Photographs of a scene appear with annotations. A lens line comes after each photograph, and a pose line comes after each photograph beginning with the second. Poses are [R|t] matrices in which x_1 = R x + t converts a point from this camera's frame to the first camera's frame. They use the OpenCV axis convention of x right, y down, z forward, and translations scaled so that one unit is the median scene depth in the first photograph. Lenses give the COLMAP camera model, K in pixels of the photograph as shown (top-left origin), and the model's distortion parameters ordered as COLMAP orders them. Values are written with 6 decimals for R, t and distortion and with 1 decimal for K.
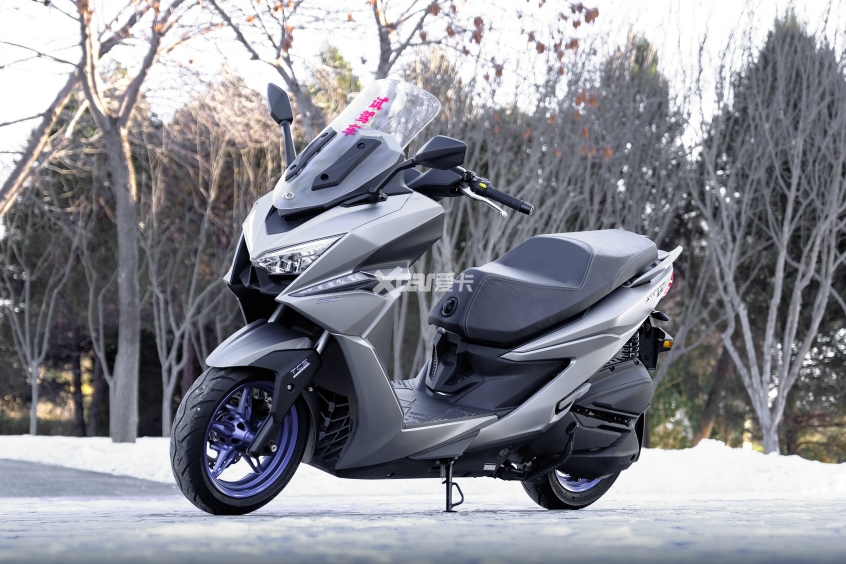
lens RADIAL K [[1970.3, 0, 423.0], [0, 1970.3, 282.0], [0, 0, 1]] dist [-0.017199, 0.357539]
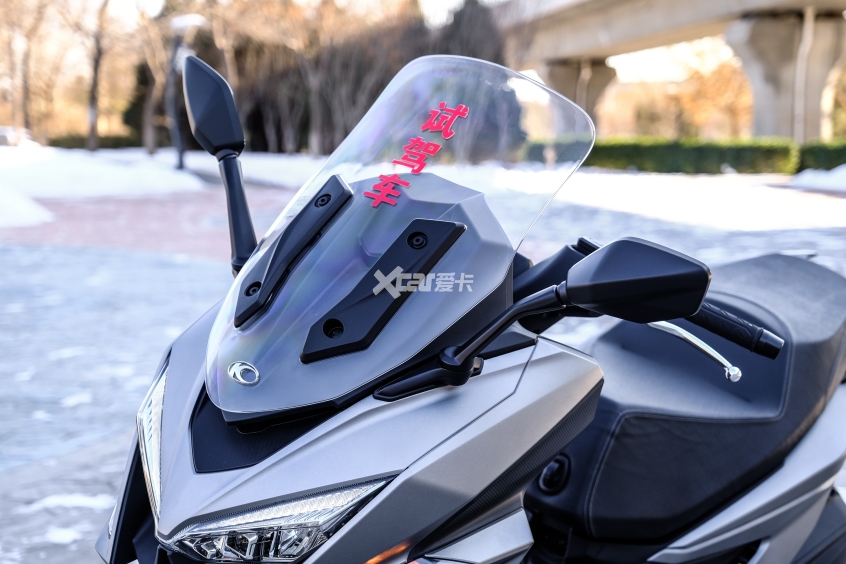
lens RADIAL K [[1396.0, 0, 423.0], [0, 1396.0, 282.0], [0, 0, 1]] dist [-0.014162, -0.029381]
pose [[0.997769, -0.021039, 0.063359, -0.042654], [0.011408, 0.988818, 0.148688, -0.090510], [-0.065778, -0.147633, 0.986852, 0.615405]]
